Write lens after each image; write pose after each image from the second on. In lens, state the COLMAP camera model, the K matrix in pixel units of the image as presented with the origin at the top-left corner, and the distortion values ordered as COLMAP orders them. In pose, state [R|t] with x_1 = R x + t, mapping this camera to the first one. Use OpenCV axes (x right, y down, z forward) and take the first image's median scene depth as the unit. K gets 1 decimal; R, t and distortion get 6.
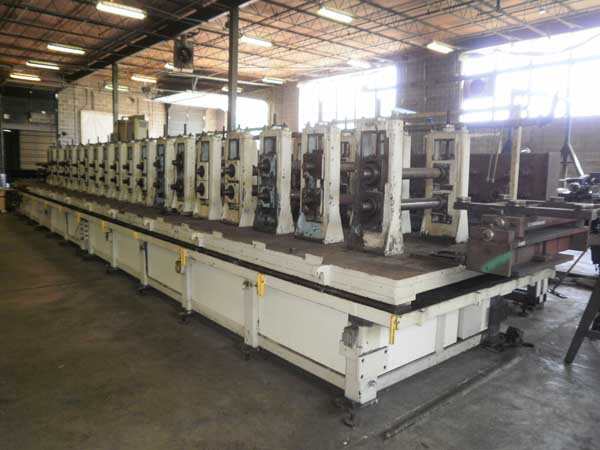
lens RADIAL K [[460.5, 0, 297.1], [0, 460.5, 186.9], [0, 0, 1]] dist [-0.035800, 0.002799]
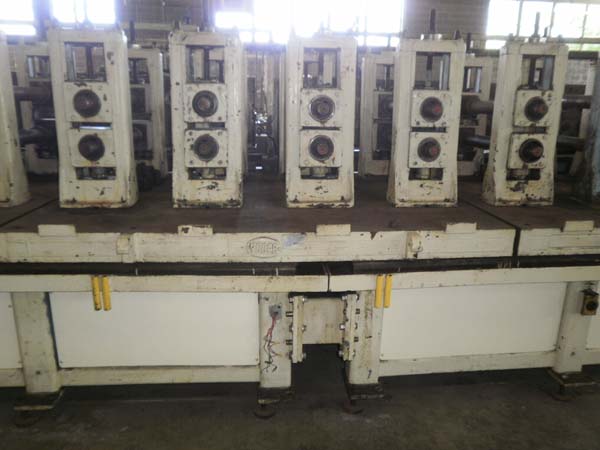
lens RADIAL K [[460.5, 0, 297.1], [0, 460.5, 186.9], [0, 0, 1]] dist [-0.035800, 0.002799]
pose [[0.589643, -0.165391, 0.790549, -0.557895], [0.034648, 0.983087, 0.179829, -0.039438], [-0.806921, -0.078644, 0.585401, 0.646049]]
